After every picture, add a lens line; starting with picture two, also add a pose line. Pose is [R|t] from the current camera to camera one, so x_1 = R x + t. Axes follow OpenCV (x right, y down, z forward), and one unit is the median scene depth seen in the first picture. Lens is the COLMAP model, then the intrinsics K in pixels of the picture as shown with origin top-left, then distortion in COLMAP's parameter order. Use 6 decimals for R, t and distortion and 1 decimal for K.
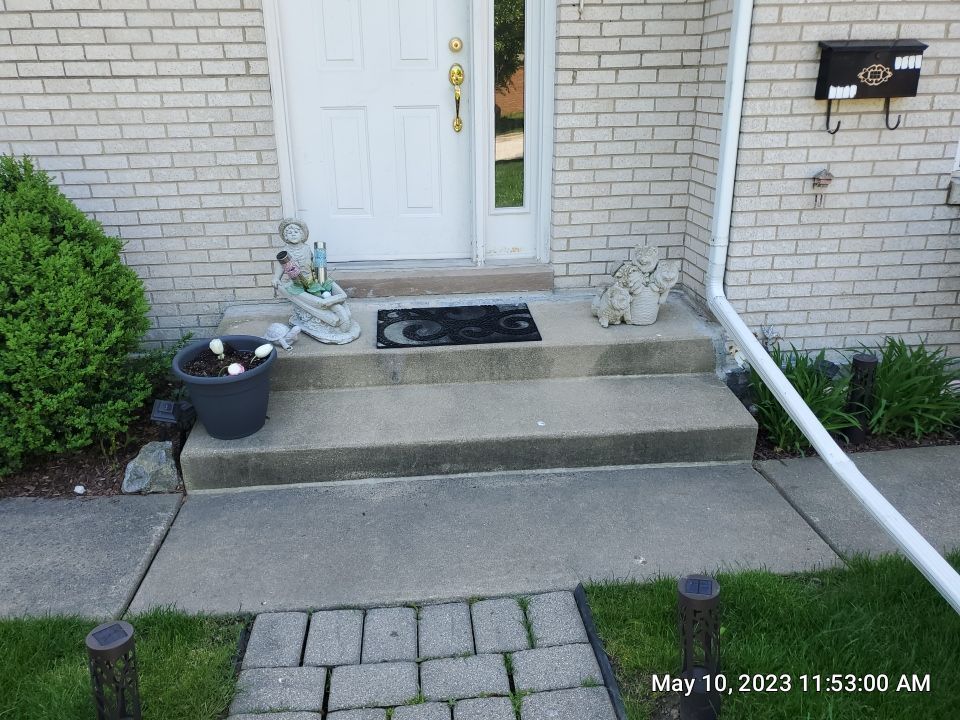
lens RADIAL K [[758.7, 0, 482.8], [0, 758.7, 357.1], [0, 0, 1]] dist [0.009635, -0.004635]
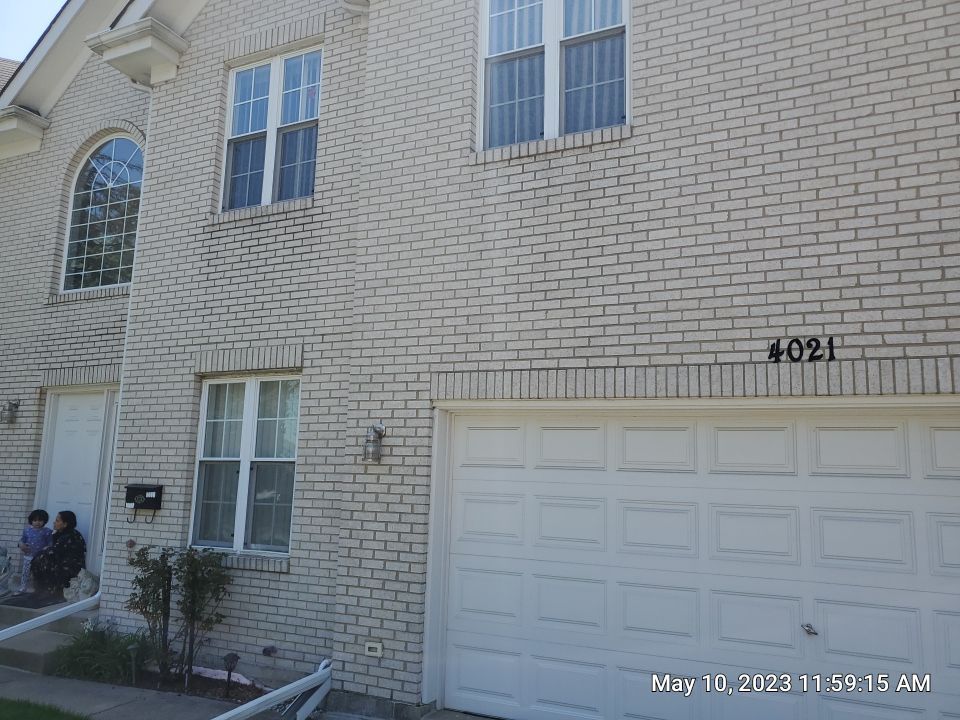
lens RADIAL K [[758.7, 0, 487.2], [0, 758.7, 388.1], [0, 0, 1]] dist [0.009635, -0.004635]
pose [[0.870049, -0.031703, -0.491945, 2.274855], [-0.208892, 0.880196, -0.426167, 0.077290], [0.446519, 0.473550, 0.759191, -0.368503]]
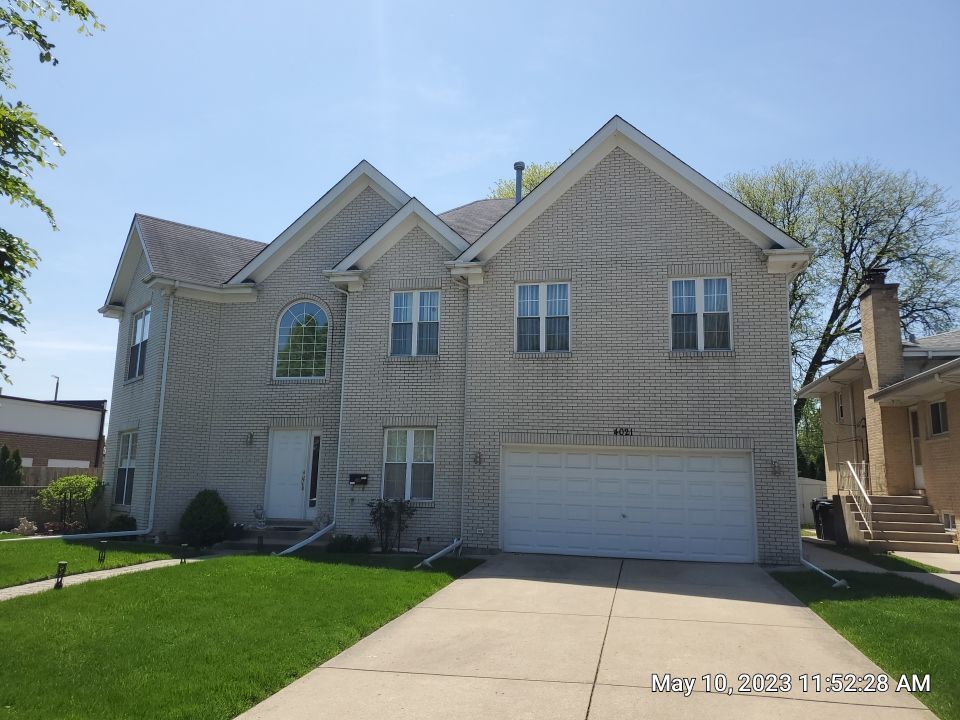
lens RADIAL K [[758.7, 0, 487.7], [0, 758.7, 354.4], [0, 0, 1]] dist [0.009635, -0.004635]
pose [[0.959429, -0.018823, -0.281322, 2.596368], [-0.128752, 0.858415, -0.496535, 1.250126], [0.250837, 0.512610, 0.821165, -3.208727]]
